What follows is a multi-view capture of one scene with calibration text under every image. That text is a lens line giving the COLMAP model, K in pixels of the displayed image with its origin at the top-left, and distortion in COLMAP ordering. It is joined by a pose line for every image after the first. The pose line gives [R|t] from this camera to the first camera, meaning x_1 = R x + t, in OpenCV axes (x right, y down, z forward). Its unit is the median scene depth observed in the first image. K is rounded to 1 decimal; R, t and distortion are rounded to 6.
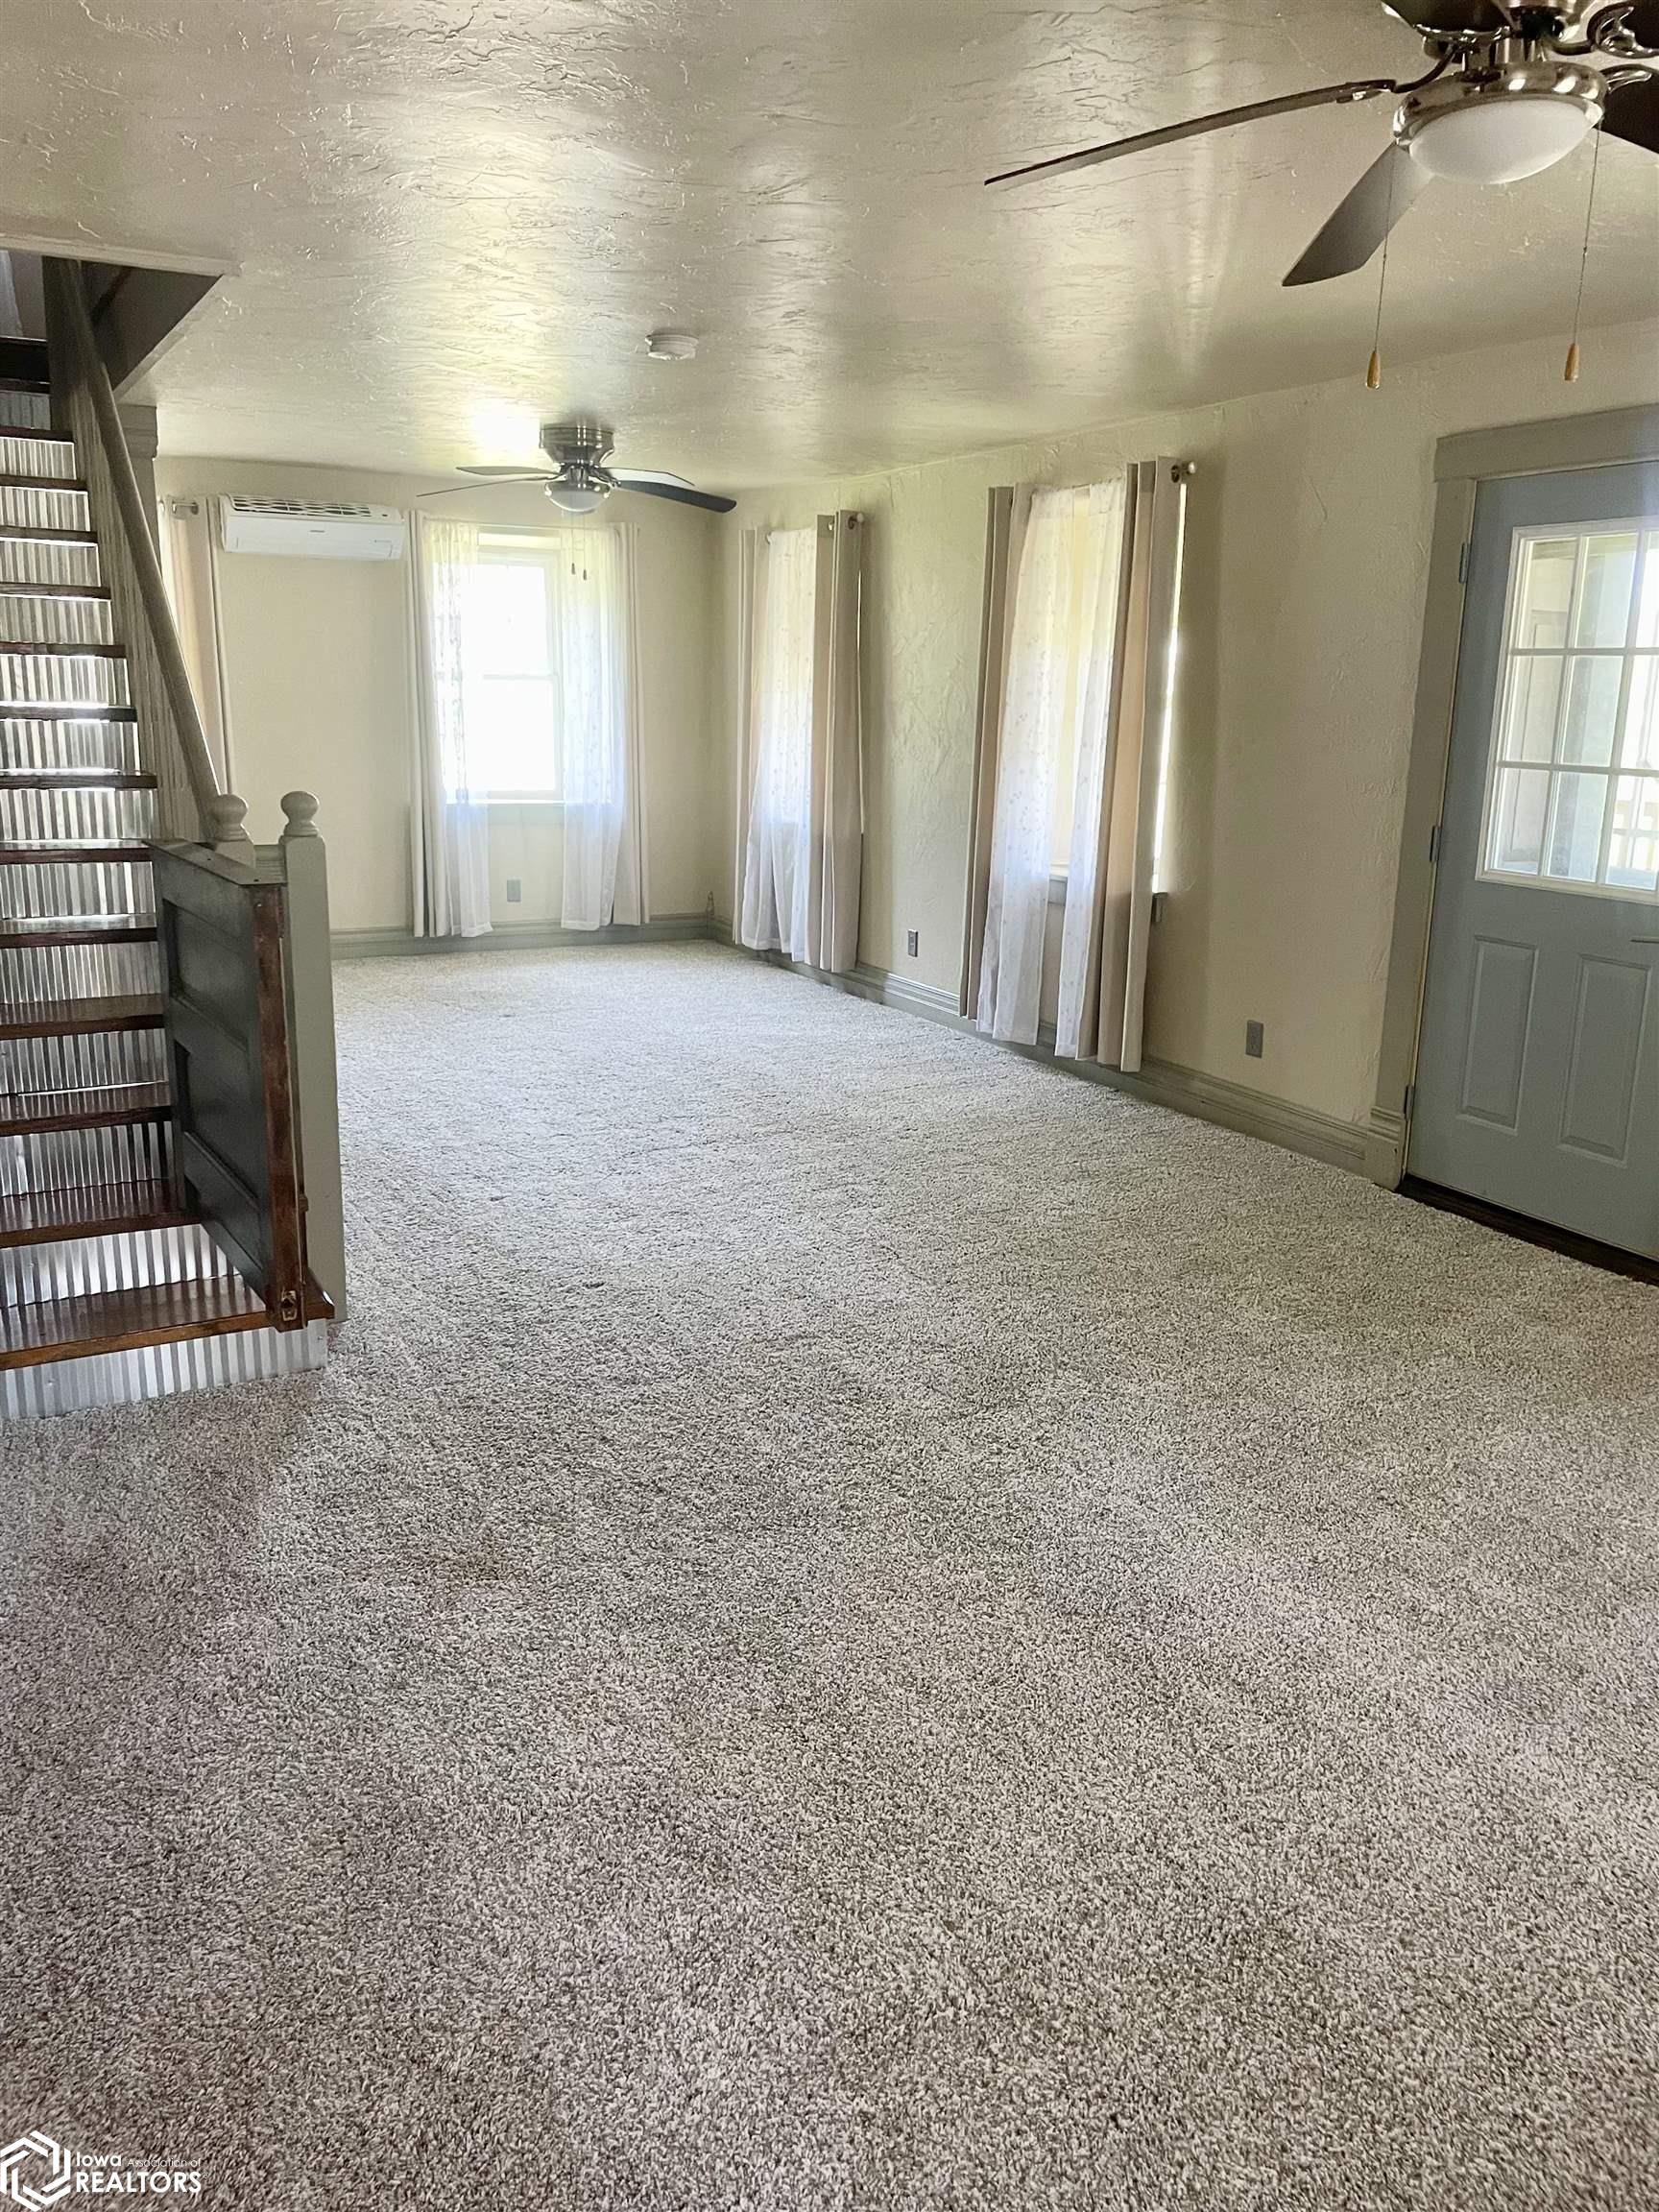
lens RADIAL K [[1659.9, 0, 833.7], [0, 1659.9, 1086.8], [0, 0, 1]] dist [0.088917, -0.122828]
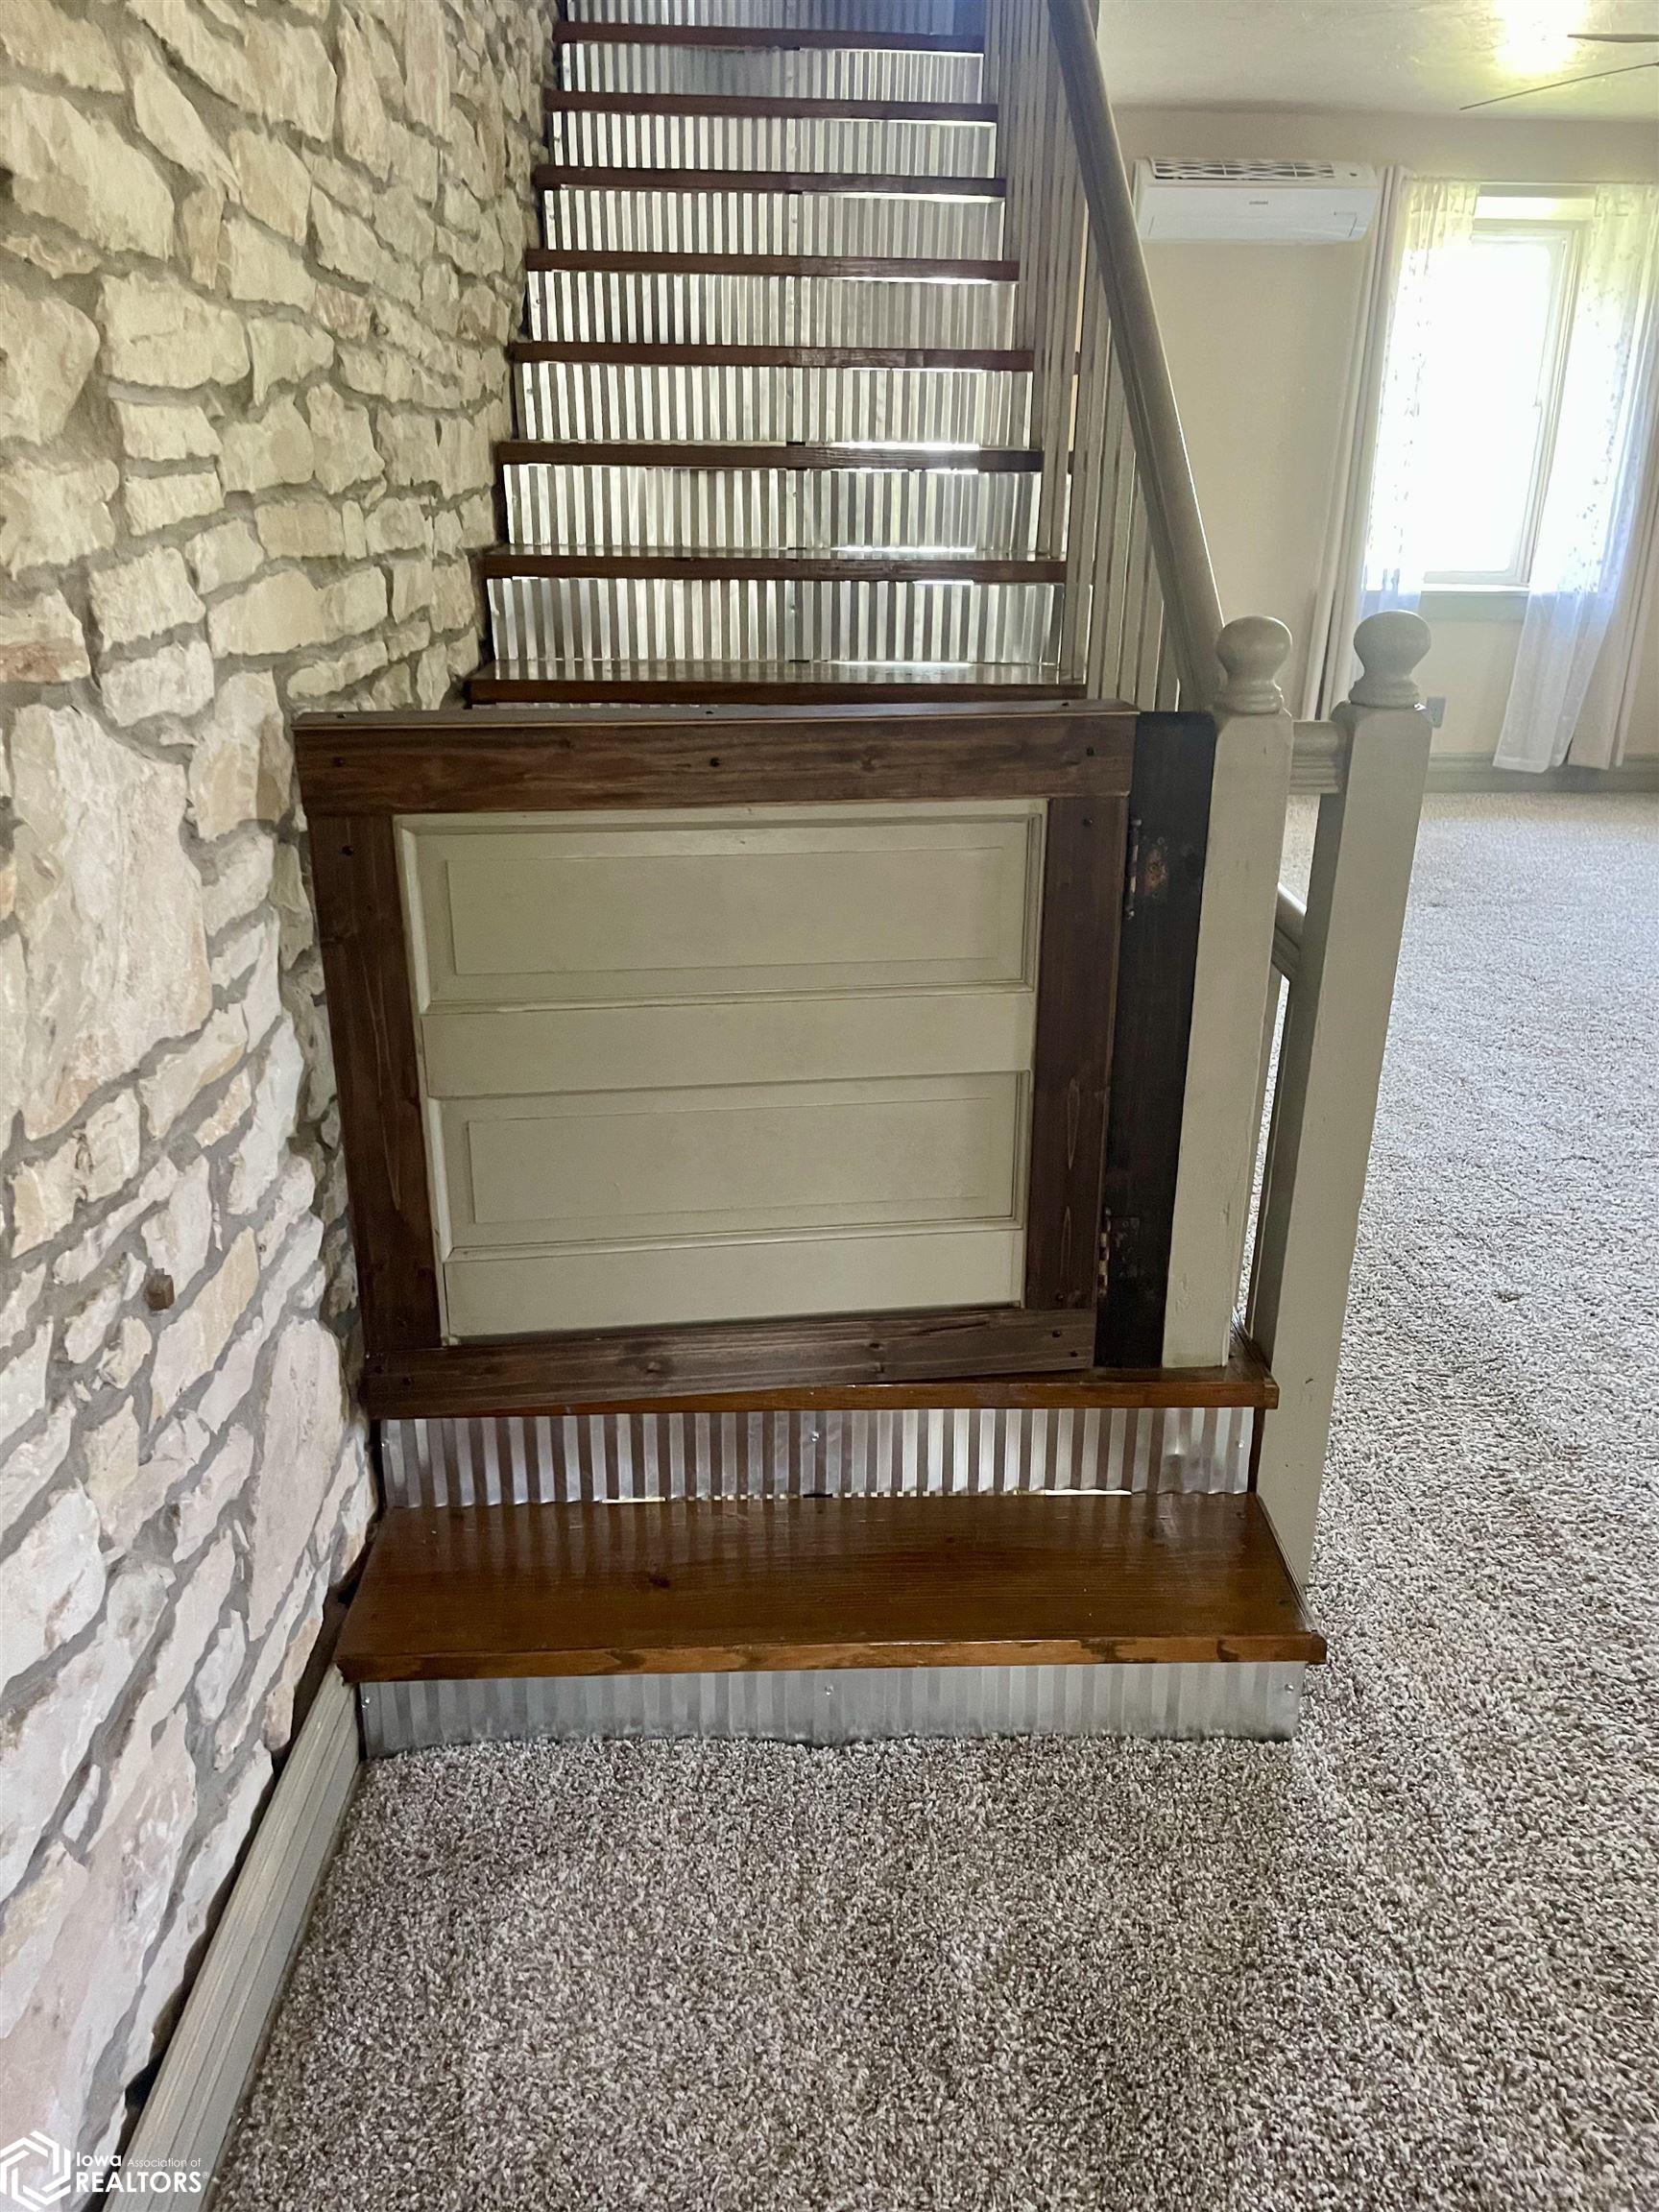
lens RADIAL K [[1659.9, 0, 833.7], [0, 1659.9, 1086.8], [0, 0, 1]] dist [0.088917, -0.122828]
pose [[0.900325, 0.152353, -0.407681, -0.235625], [-0.097619, 0.983552, 0.151977, -0.094819], [0.424129, -0.097031, 0.900389, 0.459463]]
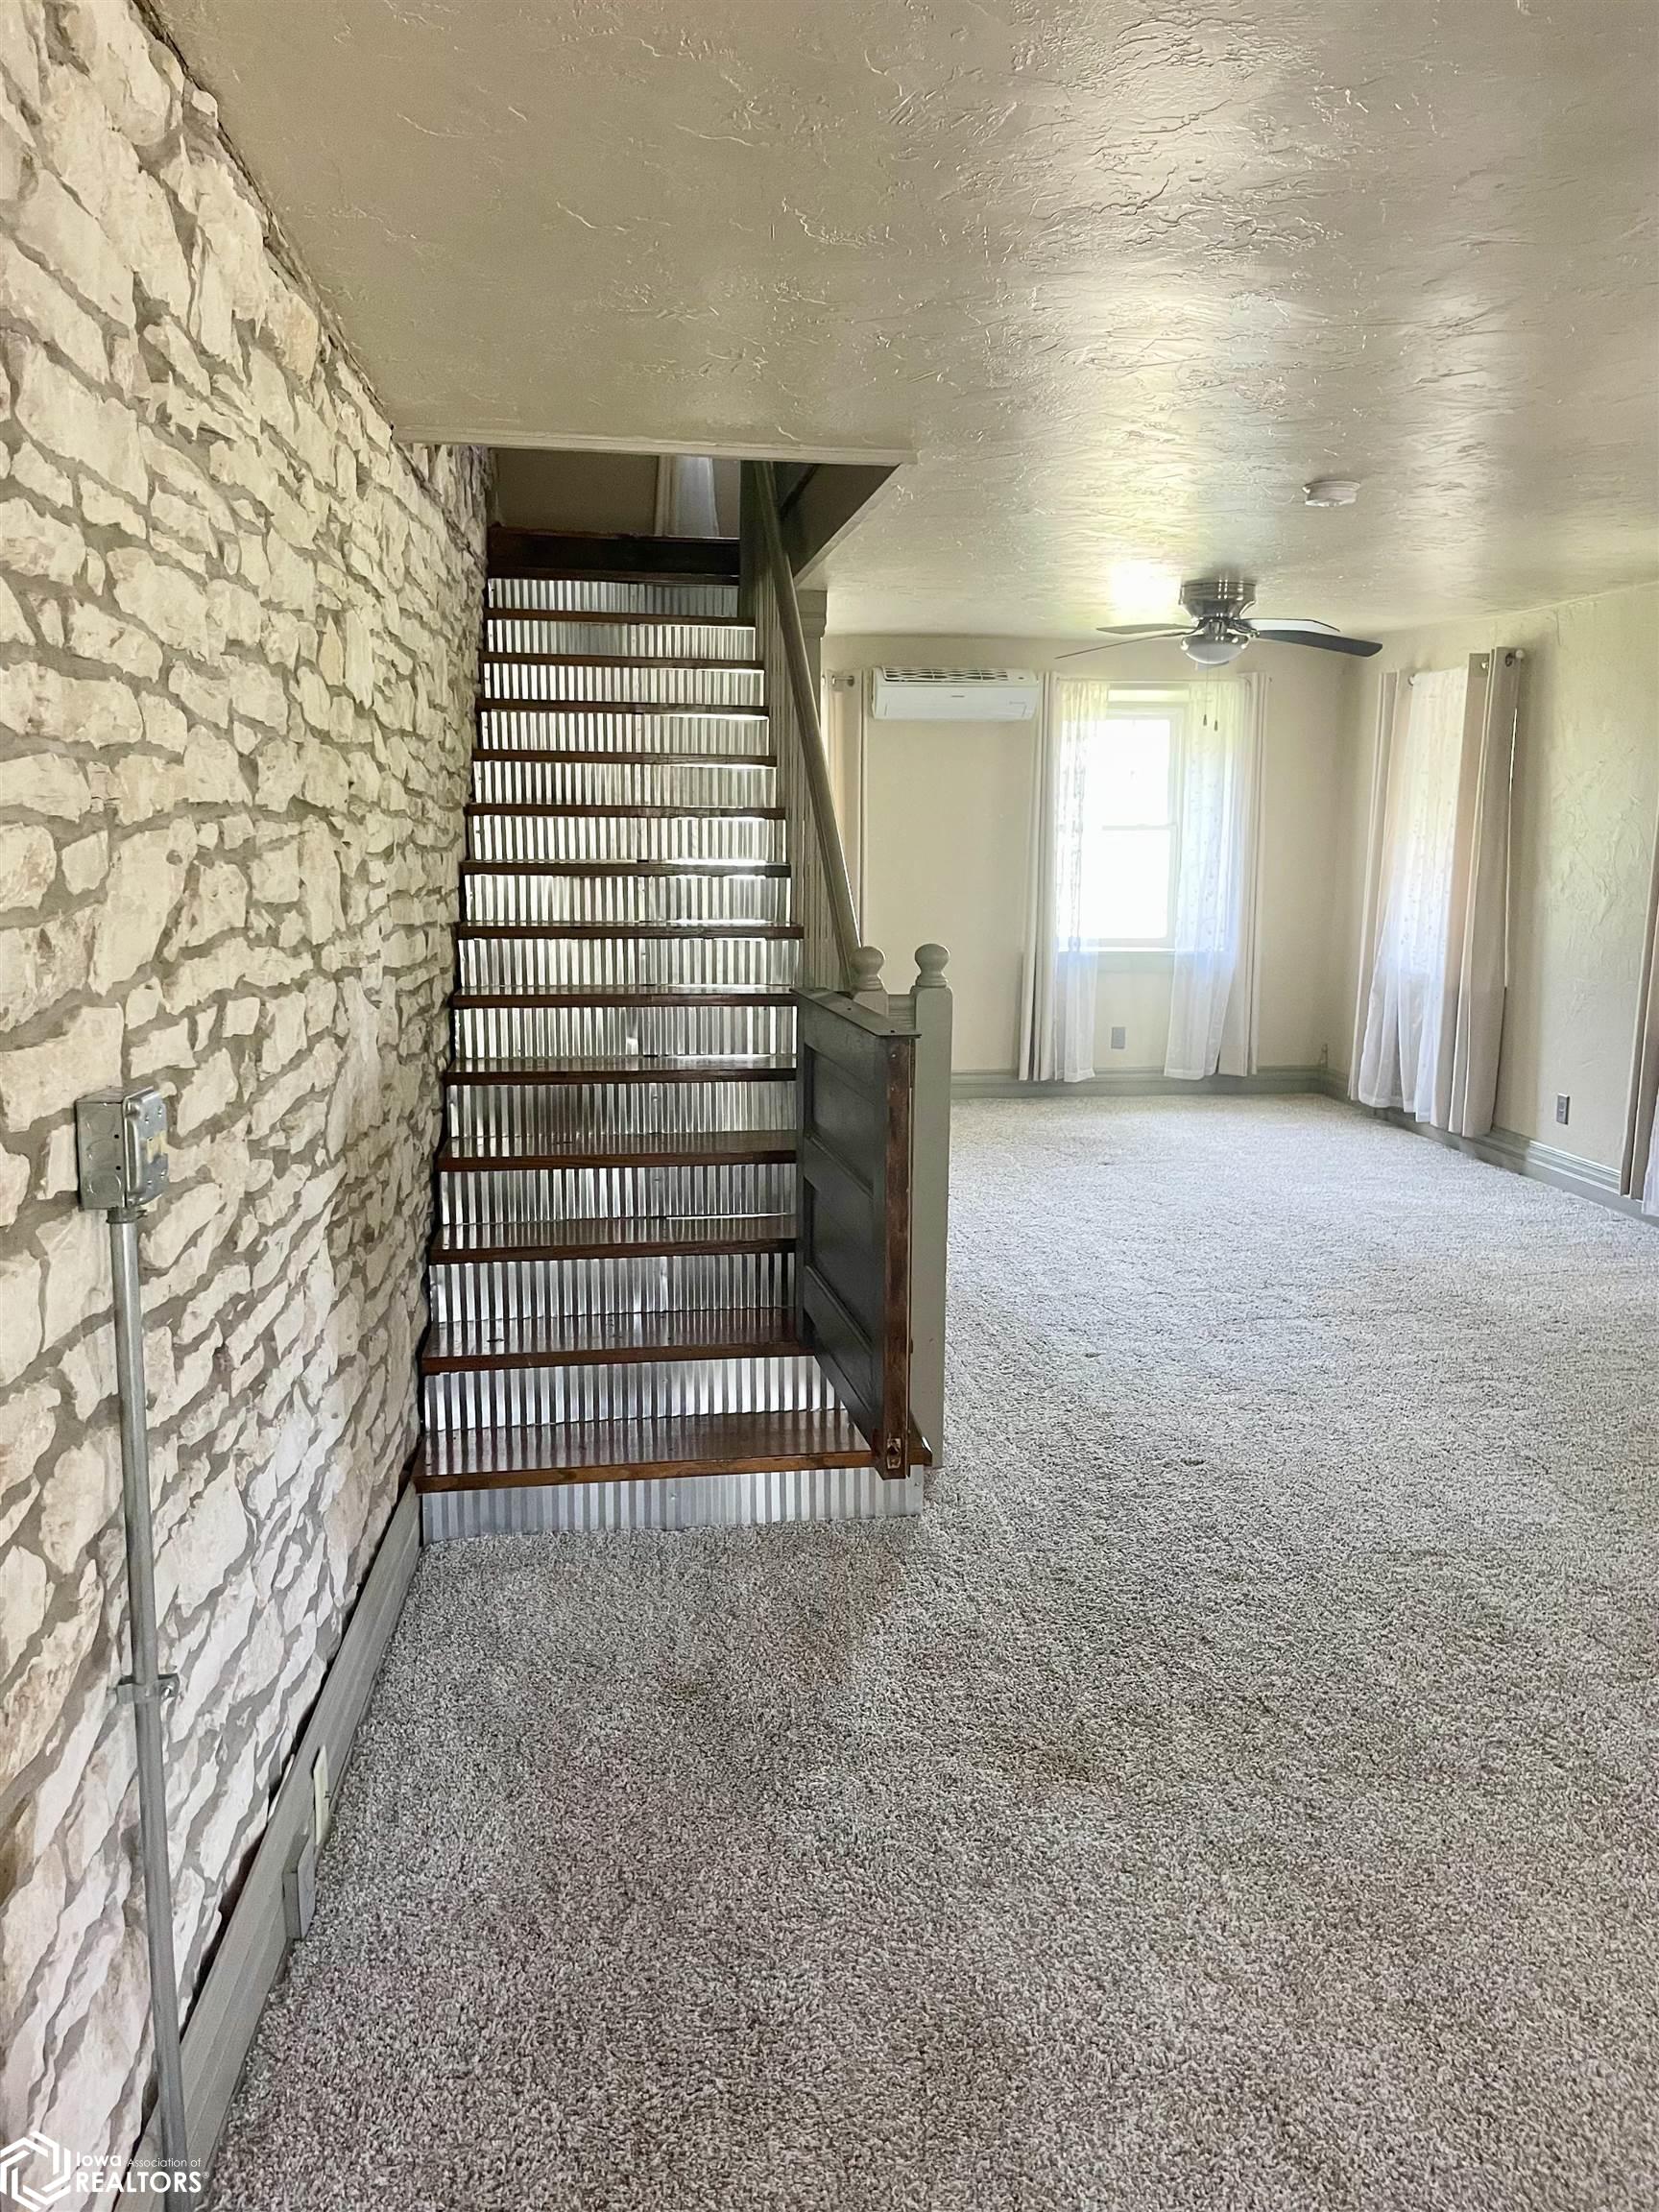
lens RADIAL K [[1659.9, 0, 833.7], [0, 1659.9, 1086.8], [0, 0, 1]] dist [0.088917, -0.122828]
pose [[0.938573, 0.041649, -0.342558, -0.021828], [-0.070516, 0.994891, -0.072248, -0.010191], [0.337798, 0.091966, 0.936715, 0.029044]]
